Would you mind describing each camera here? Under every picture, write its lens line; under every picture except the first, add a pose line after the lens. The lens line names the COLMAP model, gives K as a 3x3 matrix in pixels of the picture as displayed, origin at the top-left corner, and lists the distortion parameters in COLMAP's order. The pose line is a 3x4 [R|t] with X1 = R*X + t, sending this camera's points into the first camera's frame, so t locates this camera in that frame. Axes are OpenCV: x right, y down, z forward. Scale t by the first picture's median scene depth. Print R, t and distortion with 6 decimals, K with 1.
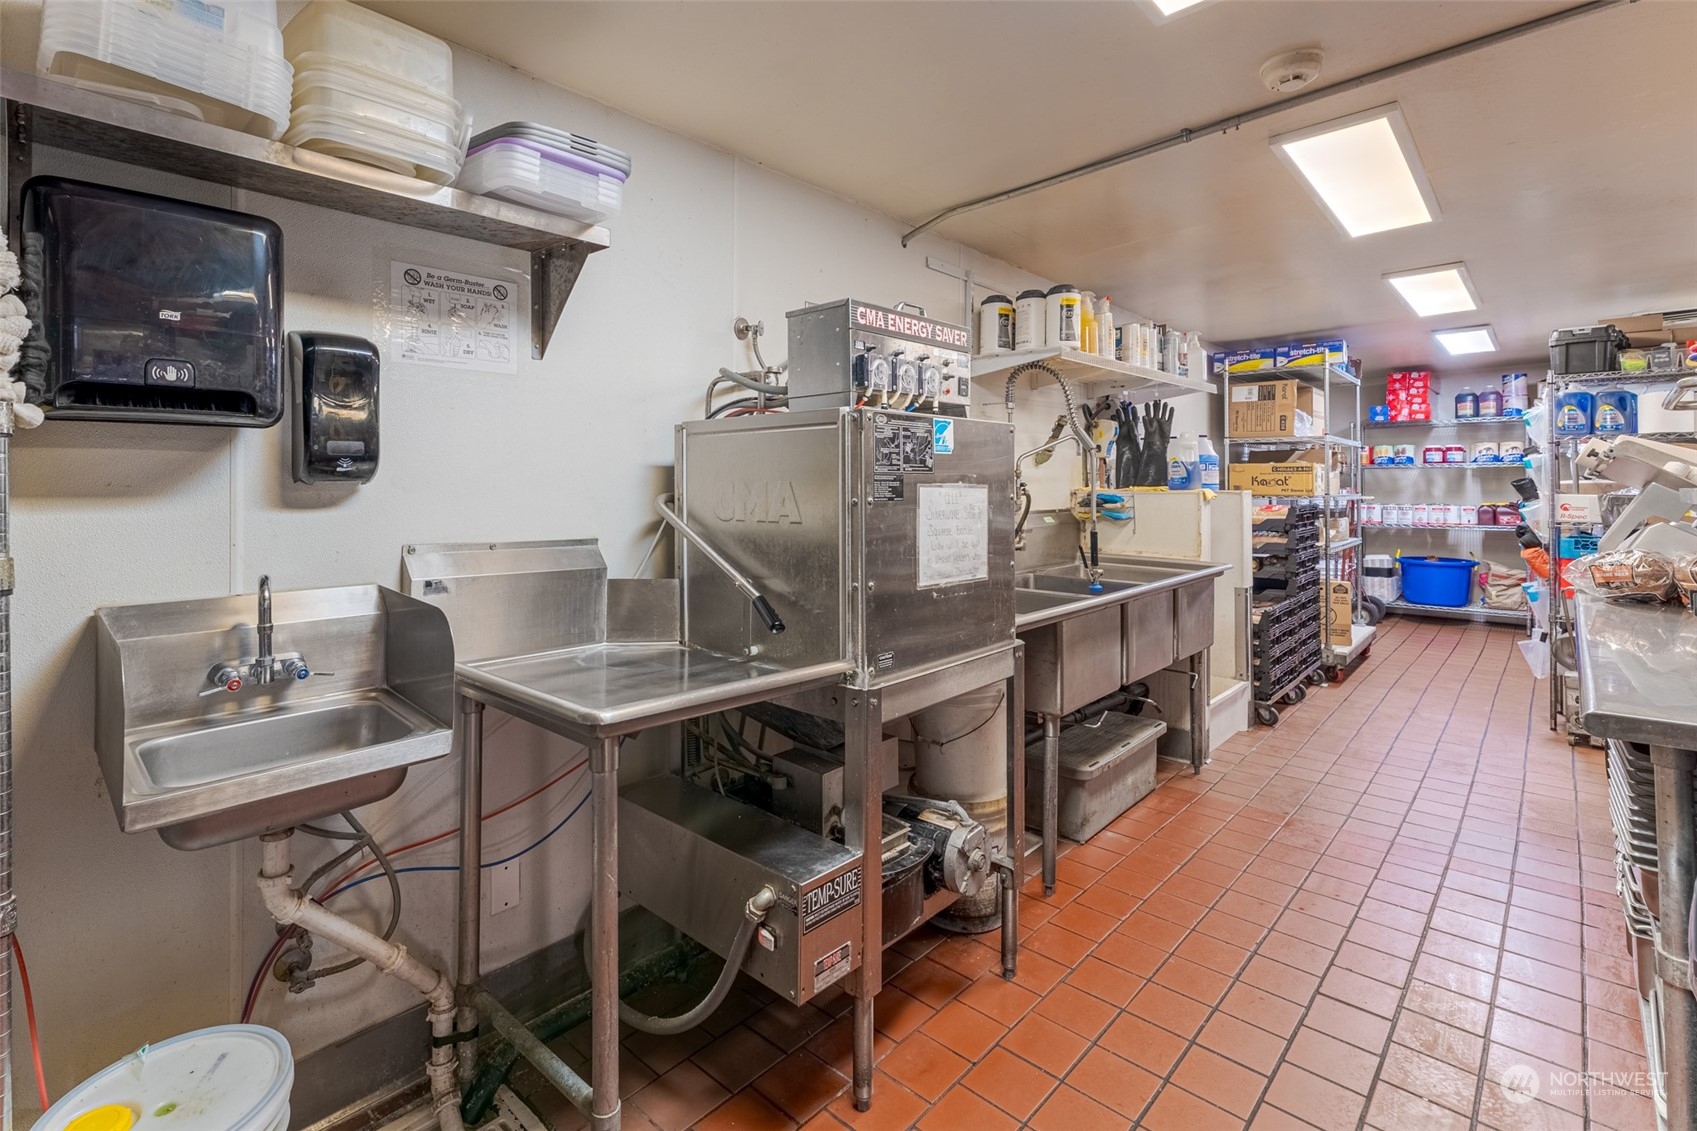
lens RADIAL K [[783.0, 0, 818.4], [0, 783.0, 475.7], [0, 0, 1]] dist [-0.004889, 0.000635]
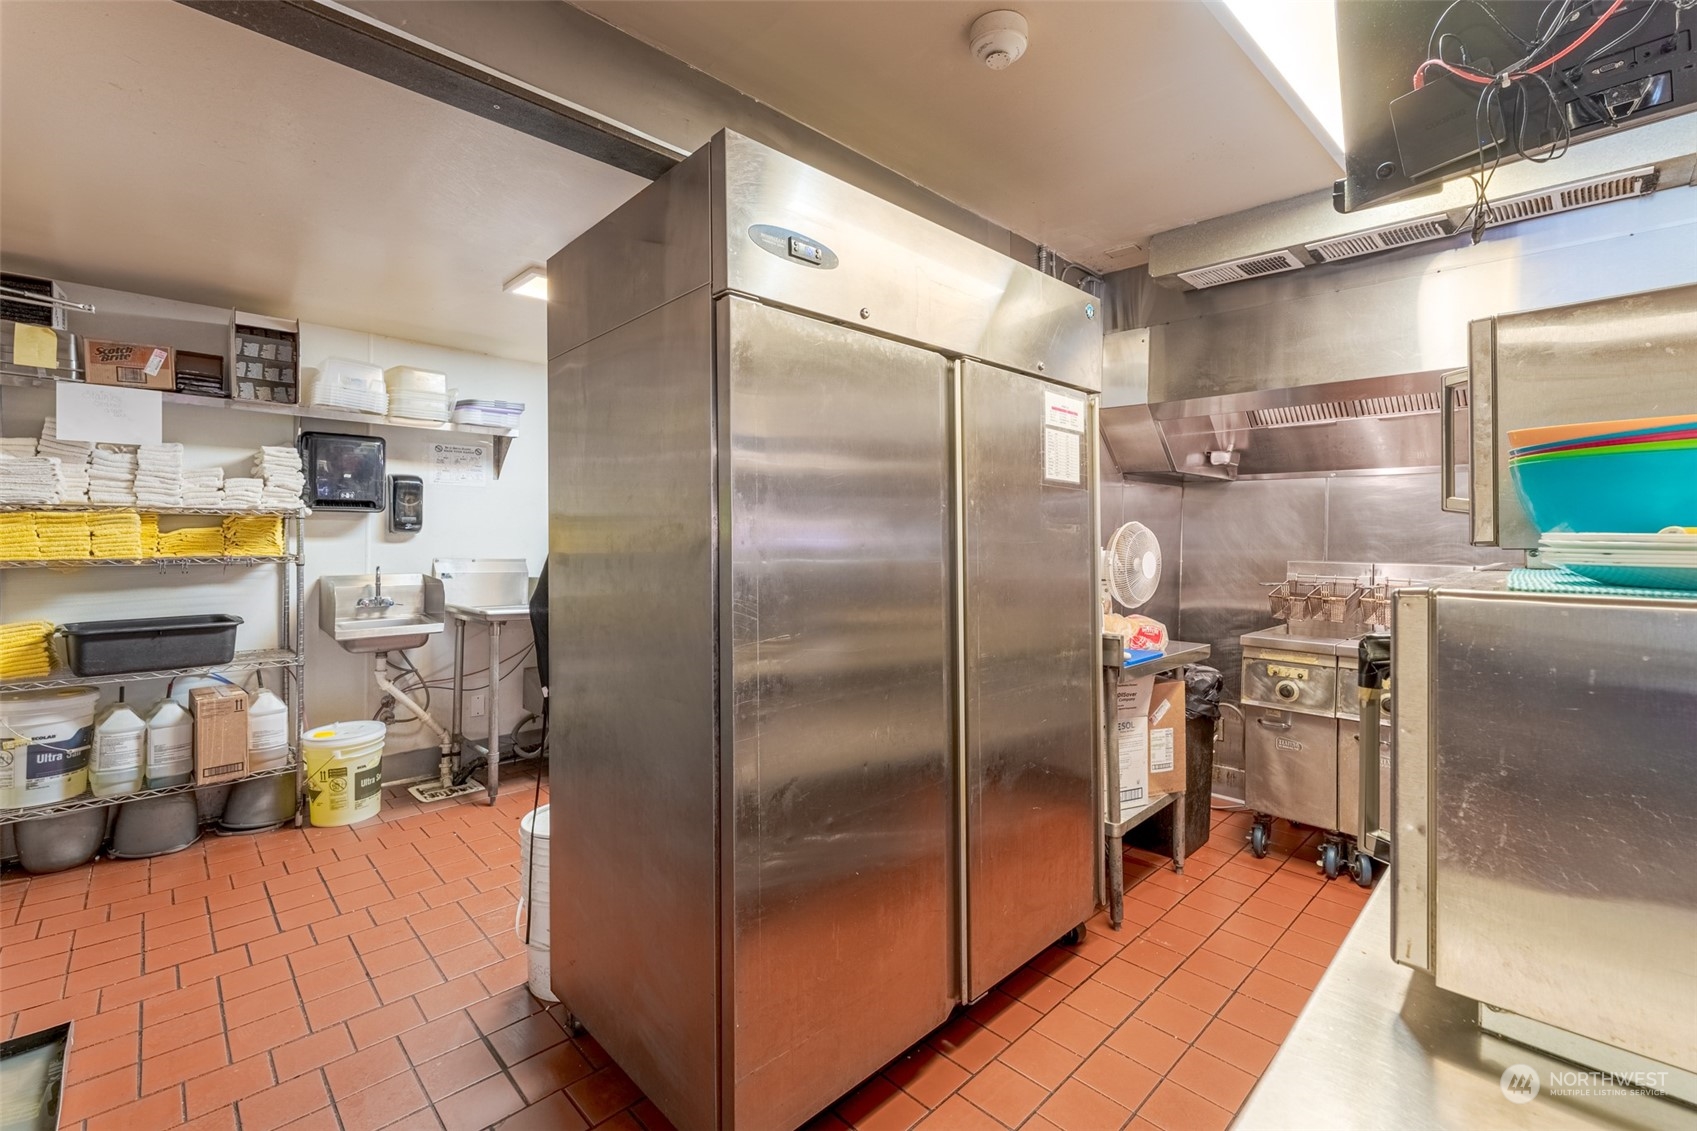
lens RADIAL K [[732.5, 0, 862.0], [0, 732.5, 534.6], [0, 0, 1]] dist [0.002692, -0.000449]
pose [[0.999393, 0.015687, -0.031101, 0.992435], [-0.015374, 0.999829, 0.010278, -0.033760], [0.031257, -0.009794, 0.999463, -1.413339]]
